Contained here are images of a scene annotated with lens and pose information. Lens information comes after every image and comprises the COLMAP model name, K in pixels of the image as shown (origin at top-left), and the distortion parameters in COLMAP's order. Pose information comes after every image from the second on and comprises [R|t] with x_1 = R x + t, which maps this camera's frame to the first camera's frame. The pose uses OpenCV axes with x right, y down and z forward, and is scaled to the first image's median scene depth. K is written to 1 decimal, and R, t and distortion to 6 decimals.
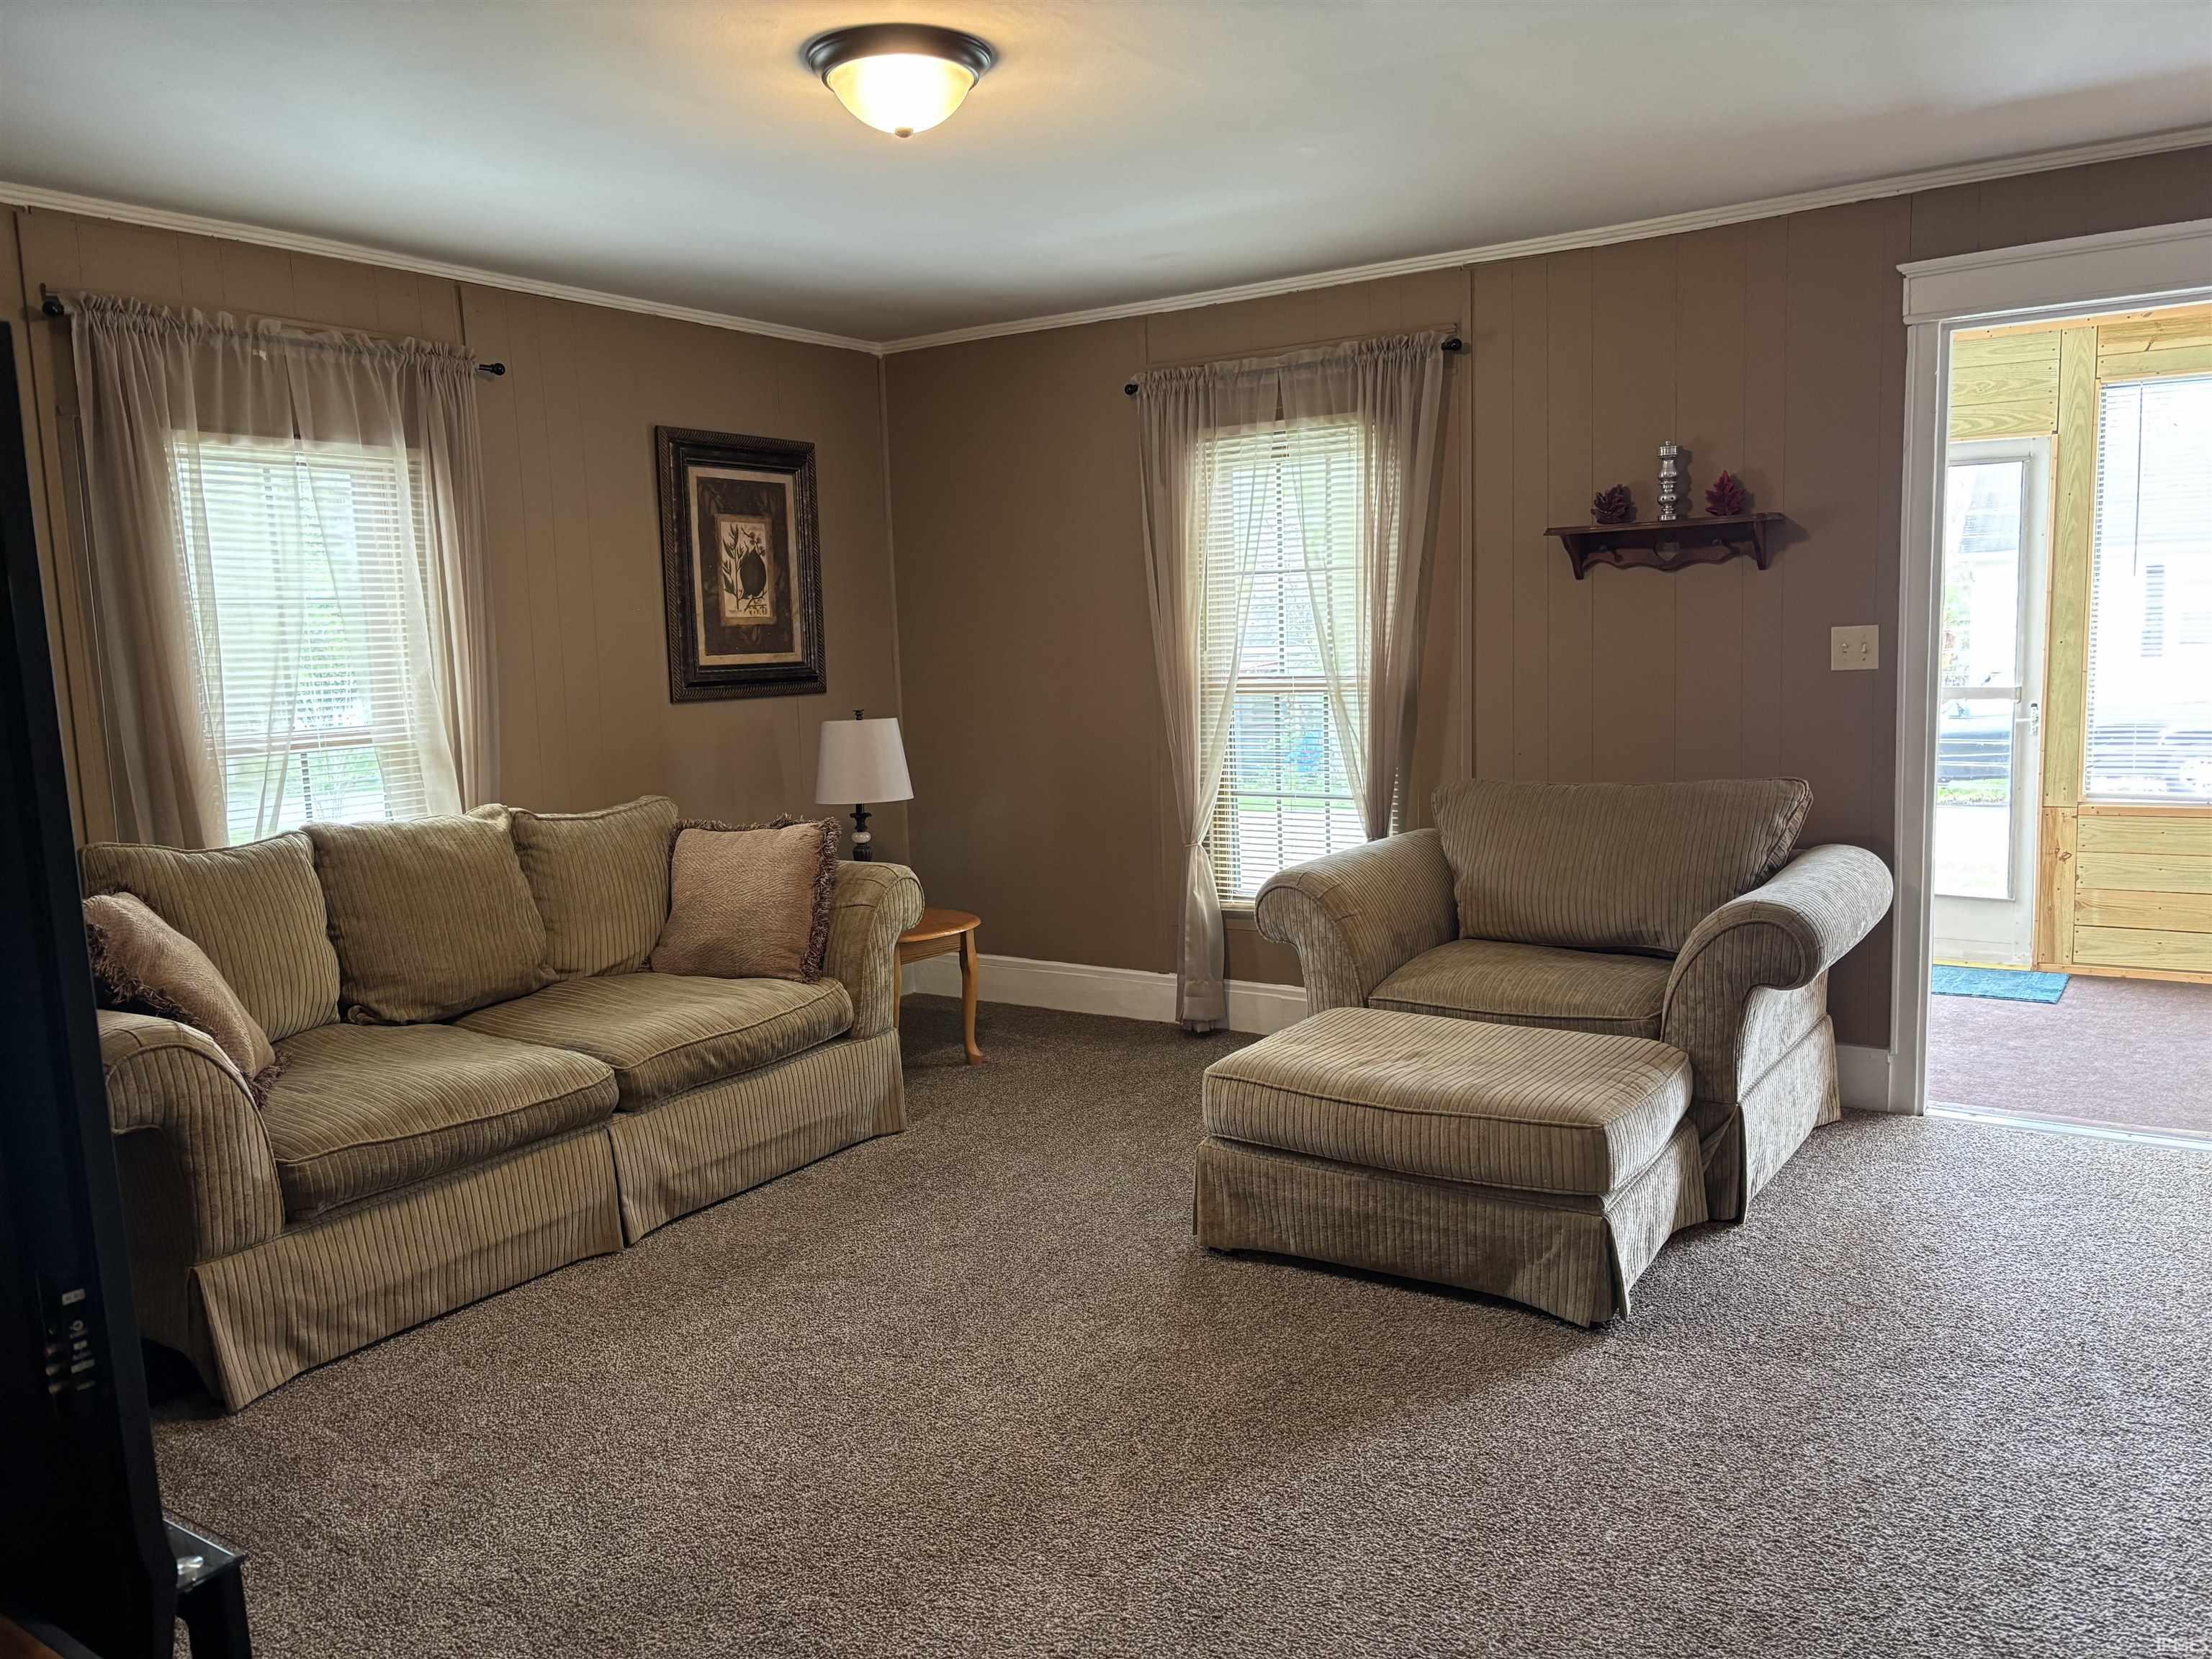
lens RADIAL K [[1668.4, 0, 1134.5], [0, 1668.4, 823.7], [0, 0, 1]] dist [0.069467, -0.091193]
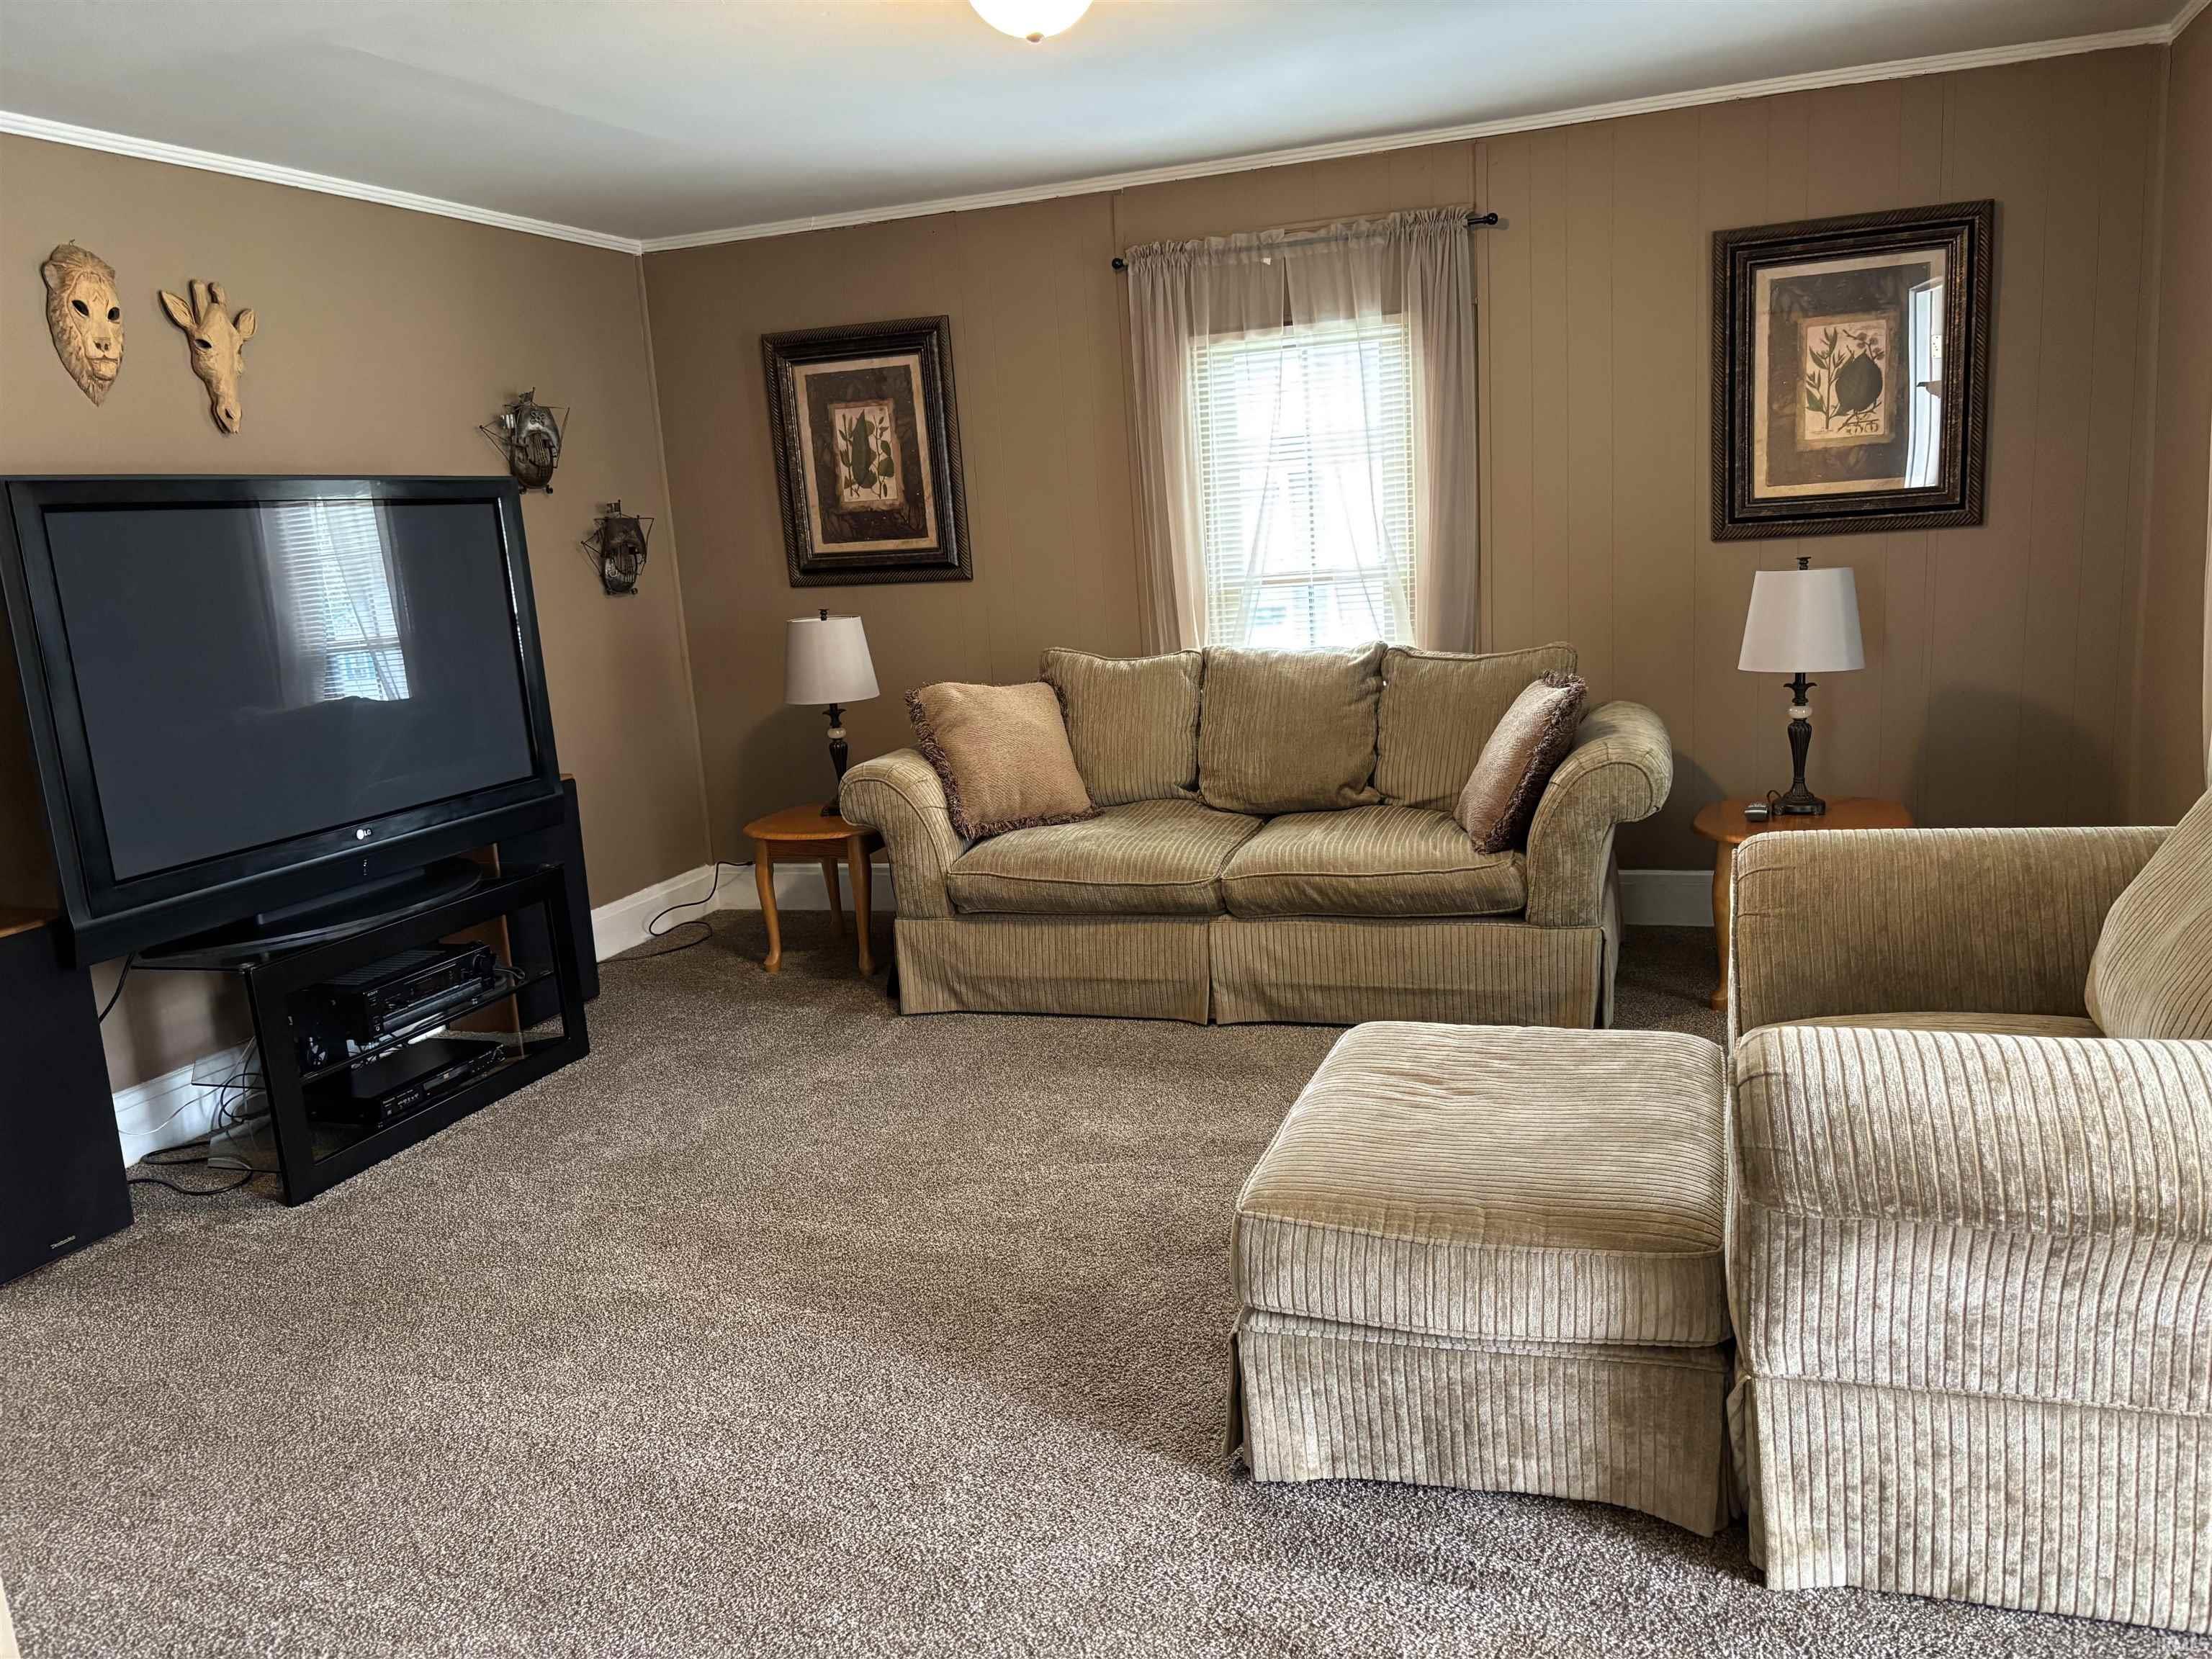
lens RADIAL K [[1675.7, 0, 1106.0], [0, 1675.7, 829.5], [0, 0, 1]] dist [0.040706, -0.041927]
pose [[0.239390, 0.193118, -0.951524, 0.709204], [-0.055496, 0.981139, 0.185166, -0.089409], [0.969336, 0.008478, 0.245592, 0.582046]]
